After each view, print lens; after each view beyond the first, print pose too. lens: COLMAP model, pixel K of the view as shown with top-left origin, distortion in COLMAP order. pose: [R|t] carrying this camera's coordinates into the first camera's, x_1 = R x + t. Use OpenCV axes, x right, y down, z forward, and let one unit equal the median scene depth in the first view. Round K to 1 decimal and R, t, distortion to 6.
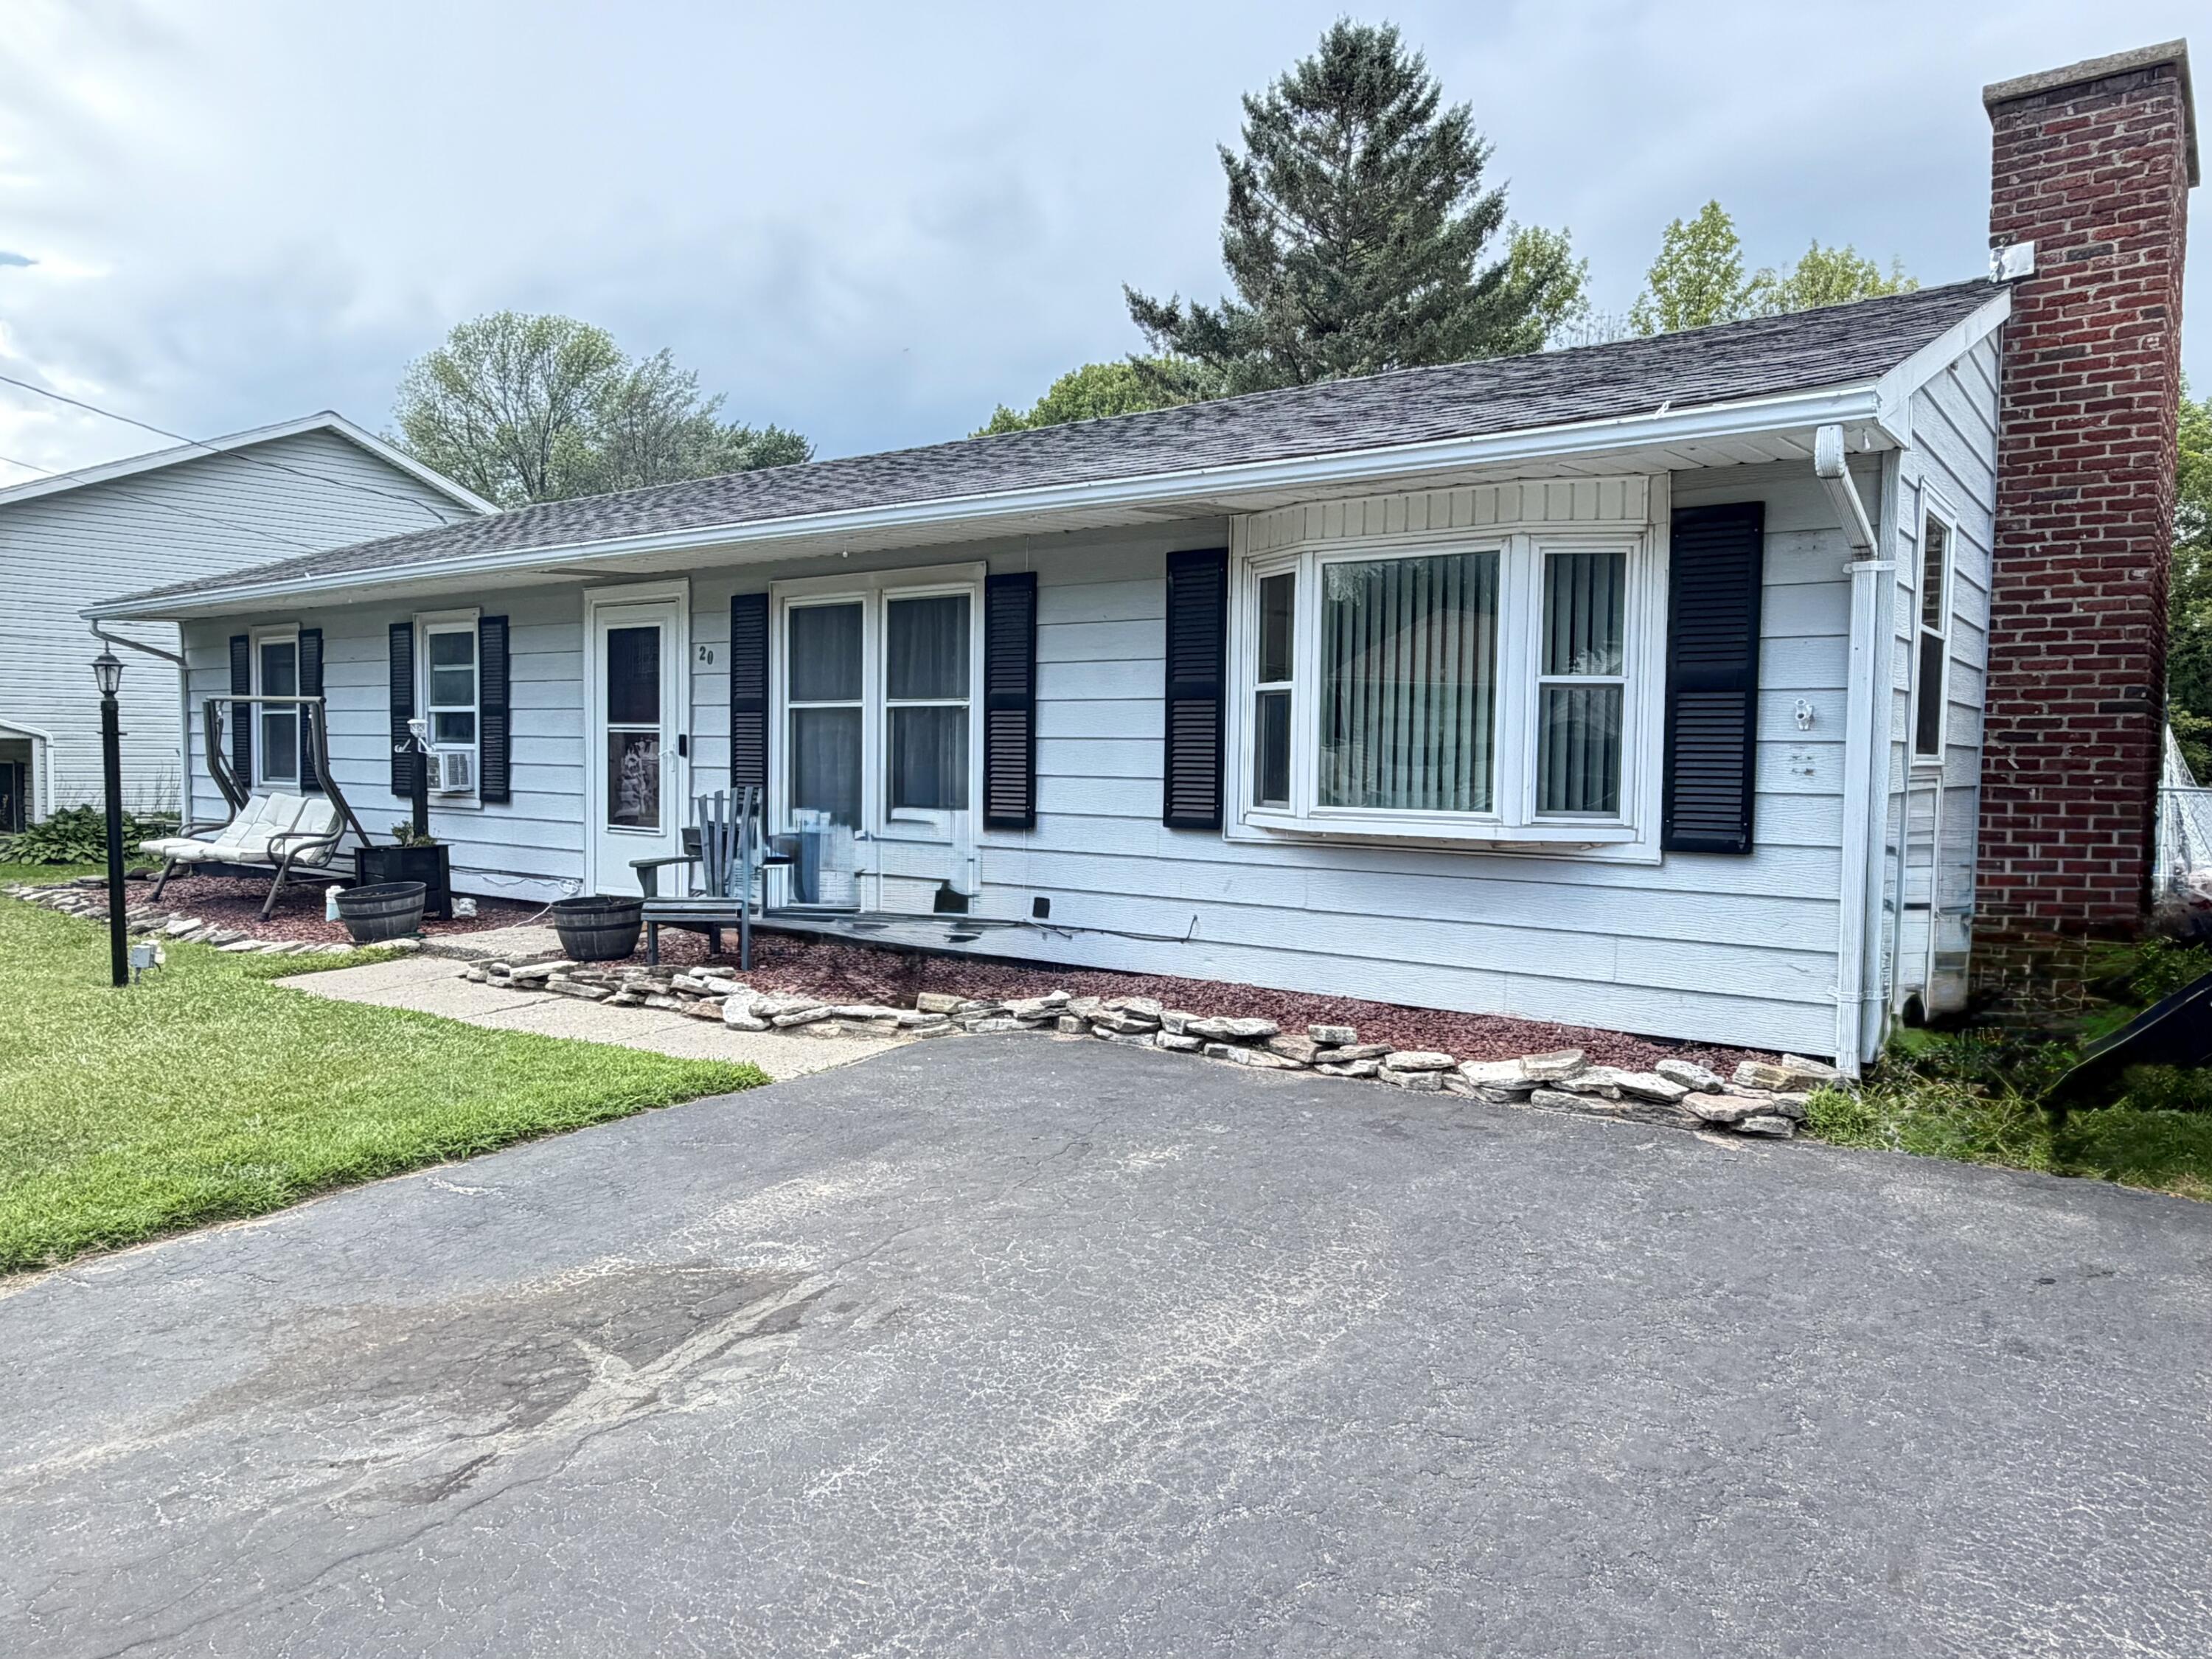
lens RADIAL K [[1459.7, 0, 1121.5], [0, 1459.7, 821.4], [0, 0, 1]] dist [-0.006579, 0.003765]
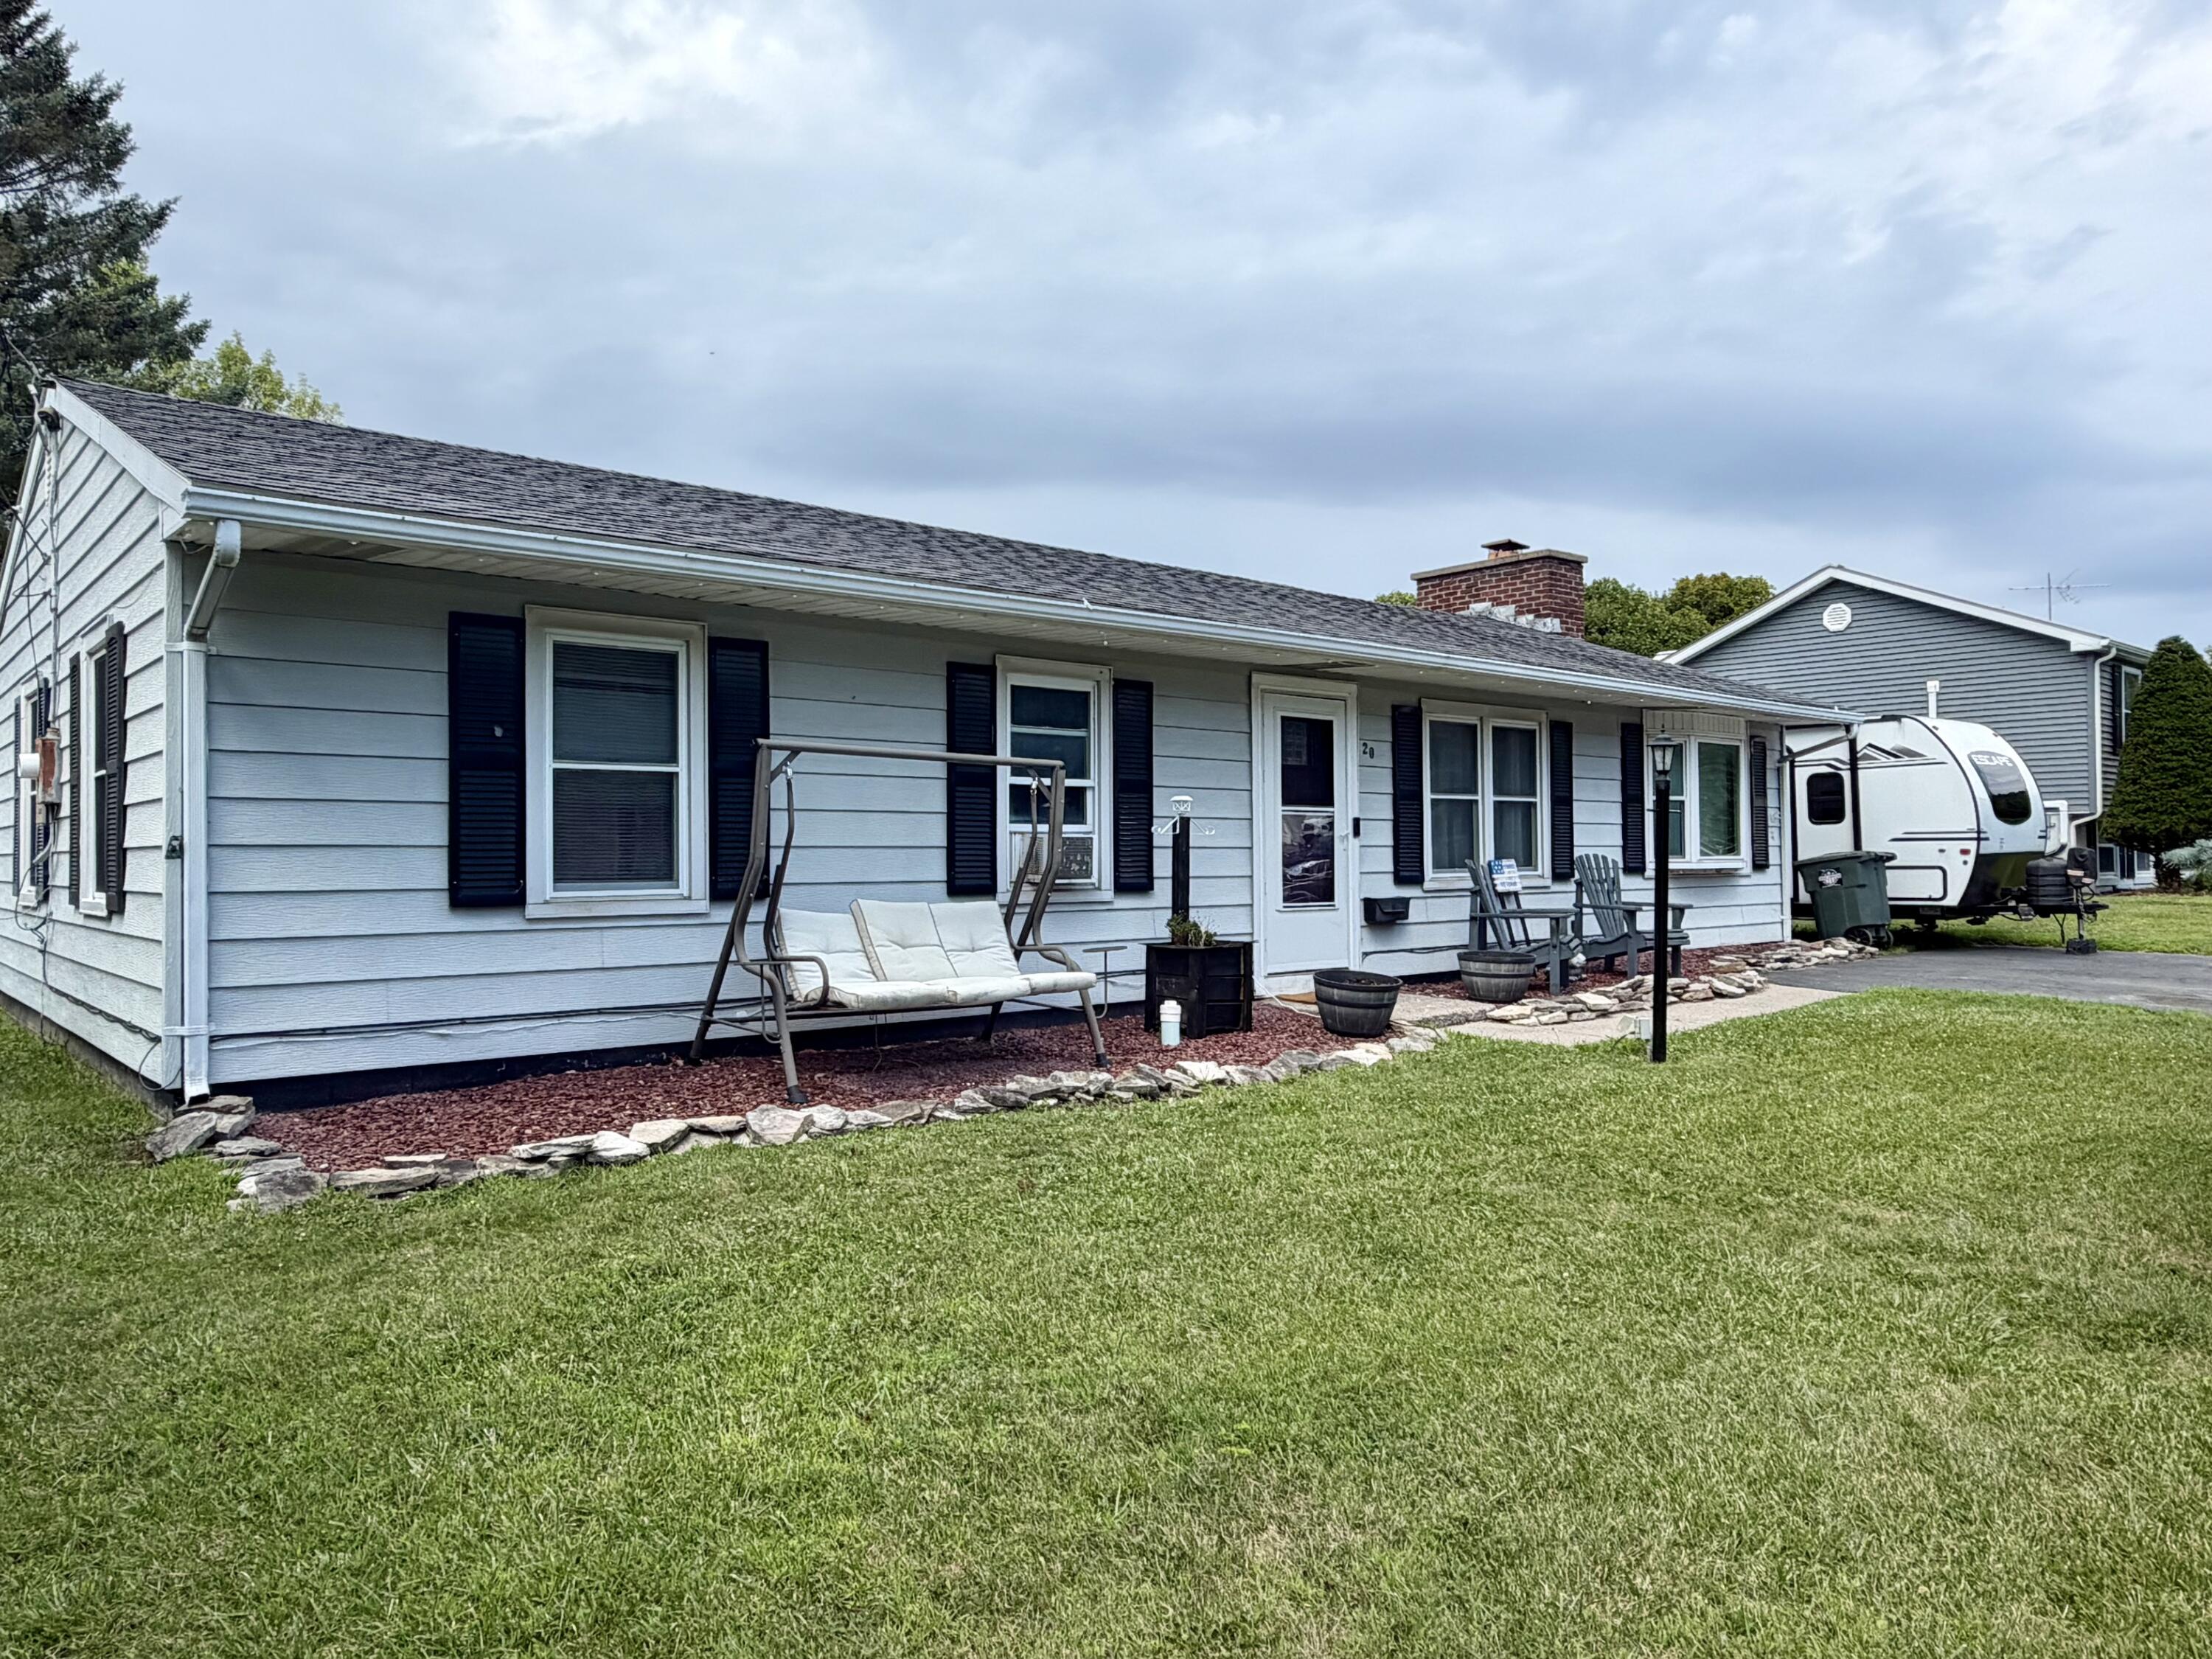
lens RADIAL K [[1459.7, 0, 1061.2], [0, 1459.7, 833.7], [0, 0, 1]] dist [-0.006579, 0.003765]
pose [[0.255763, 0.000751, 0.966739, -1.479520], [0.054813, 0.998380, -0.015277, -0.043097], [-0.965184, 0.056897, 0.255307, 0.943097]]
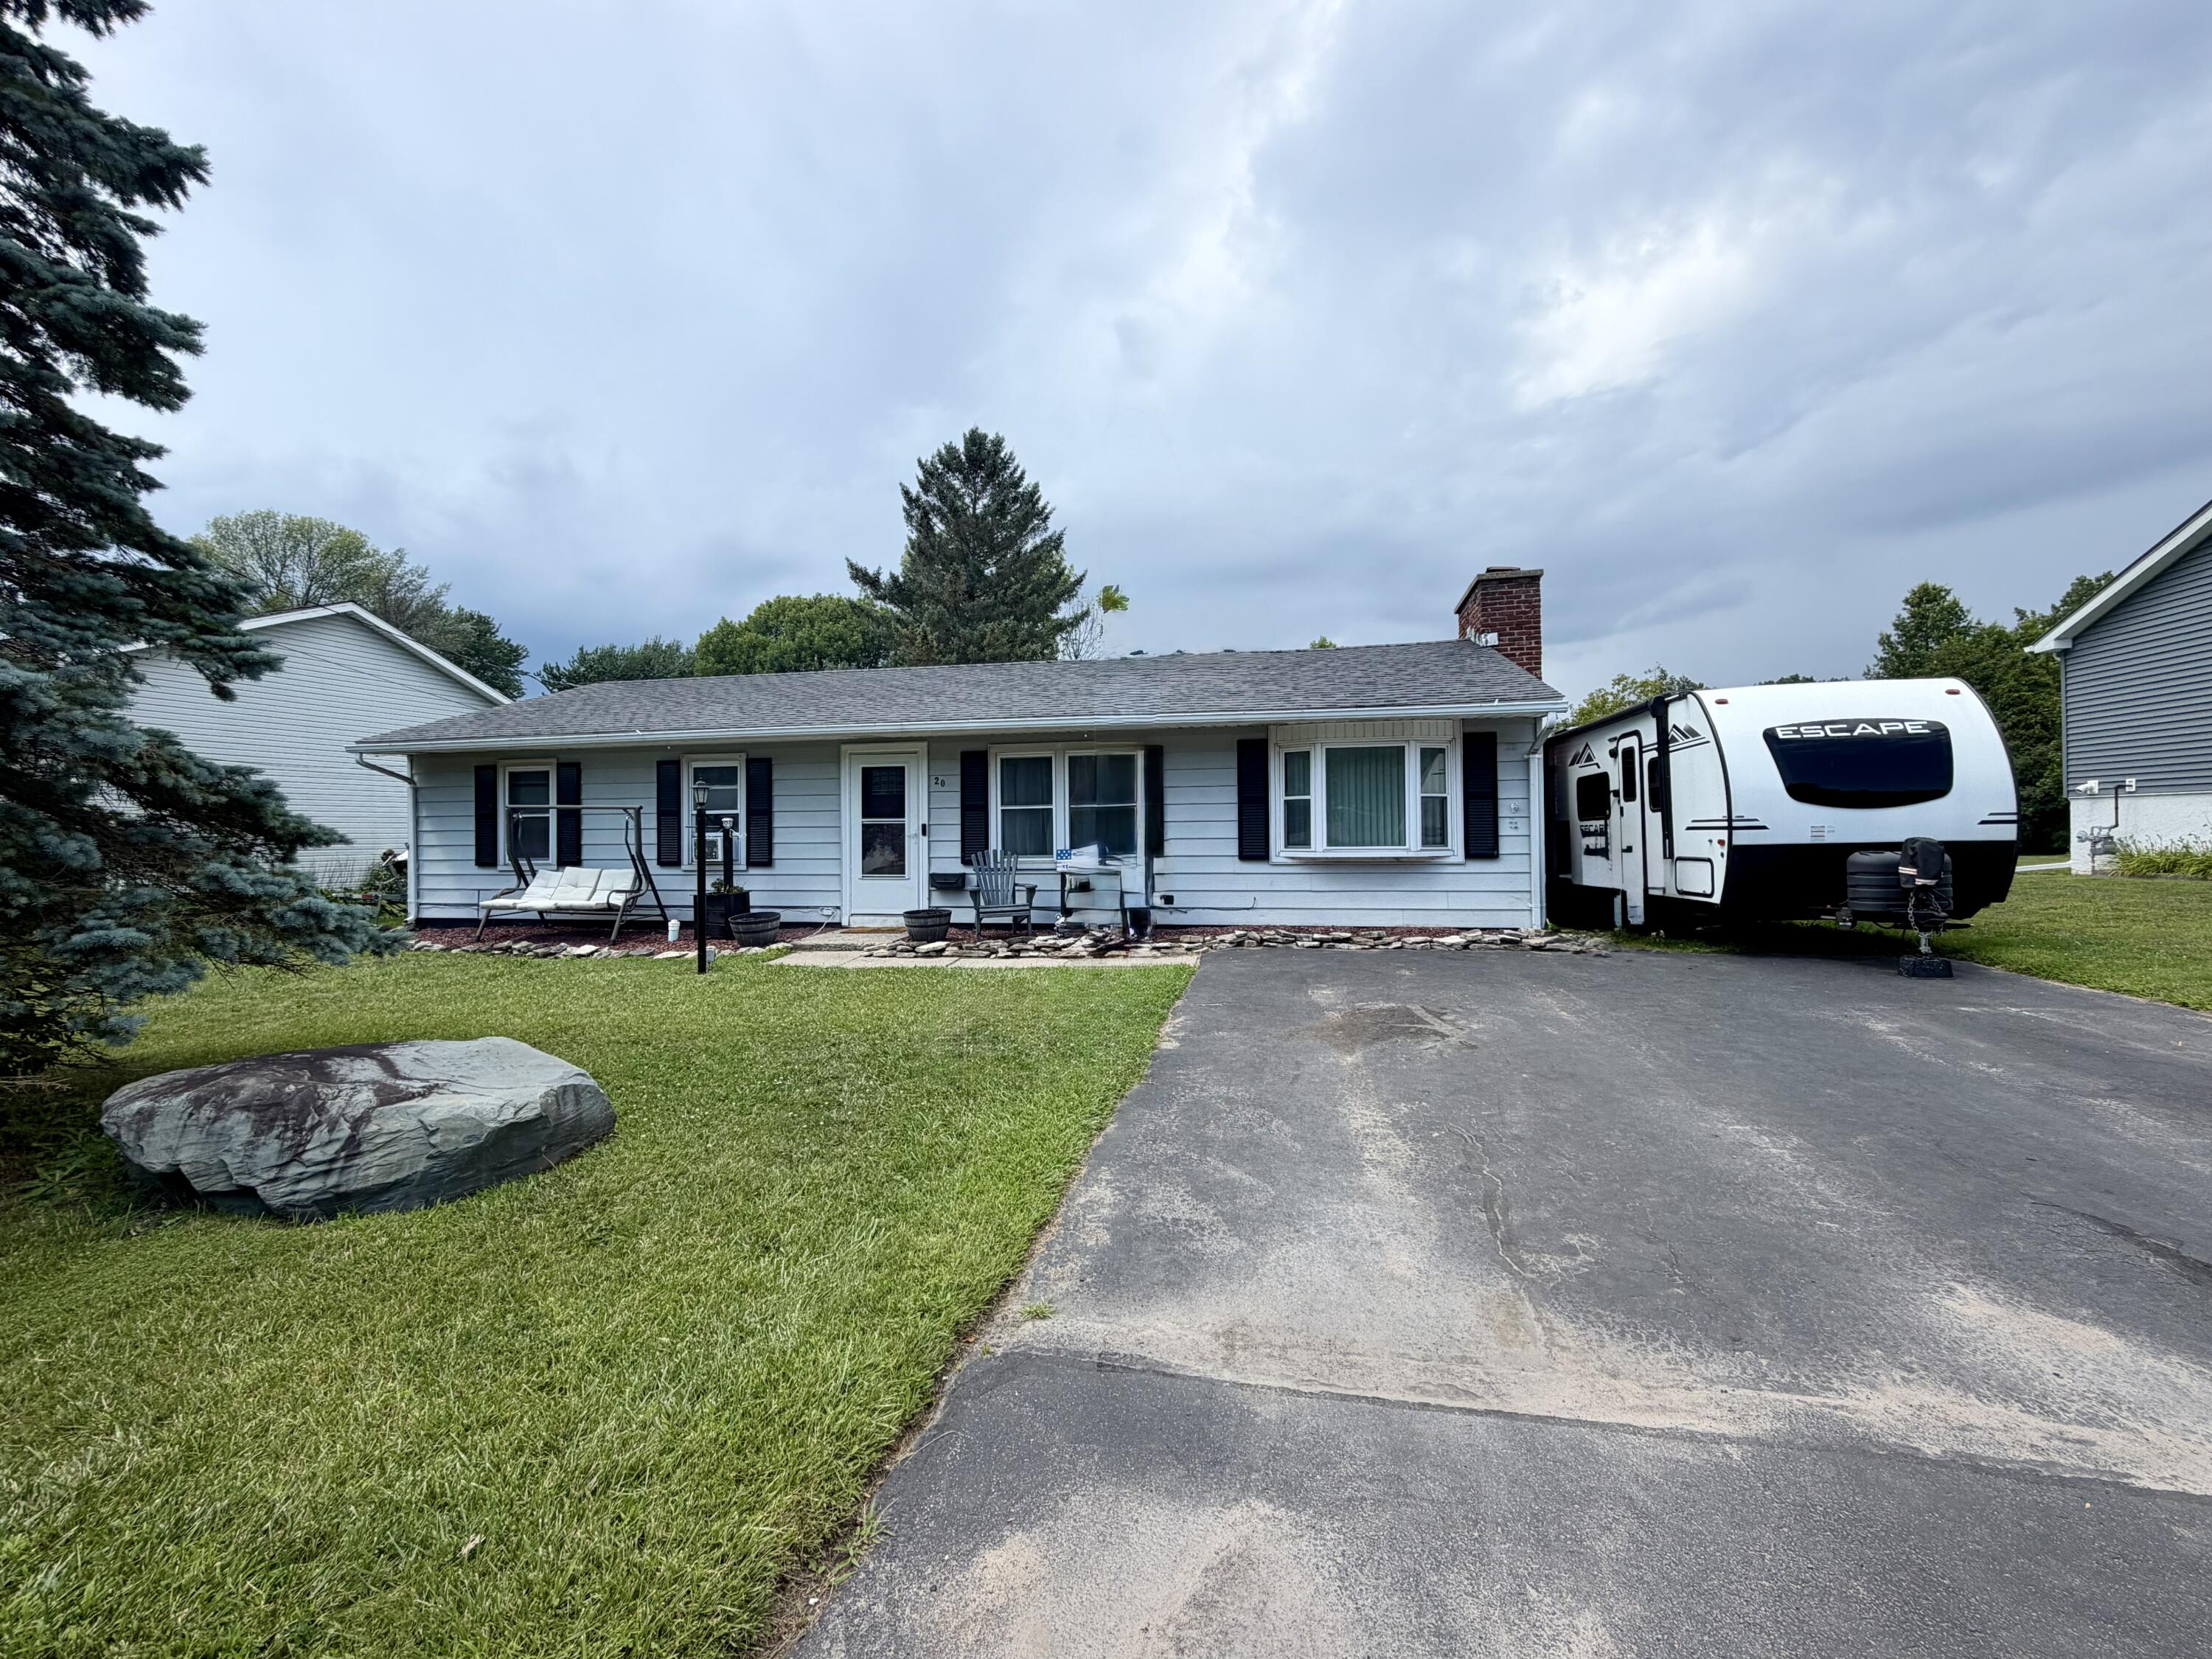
lens RADIAL K [[882.8, 0, 1110.8], [0, 882.8, 835.6], [0, 0, 1]] dist [0.000318, 0.000007]
pose [[0.905467, -0.023498, 0.423767, -0.571936], [0.041909, 0.998537, -0.034179, 0.004217], [-0.422343, 0.048708, 0.905126, -0.130411]]
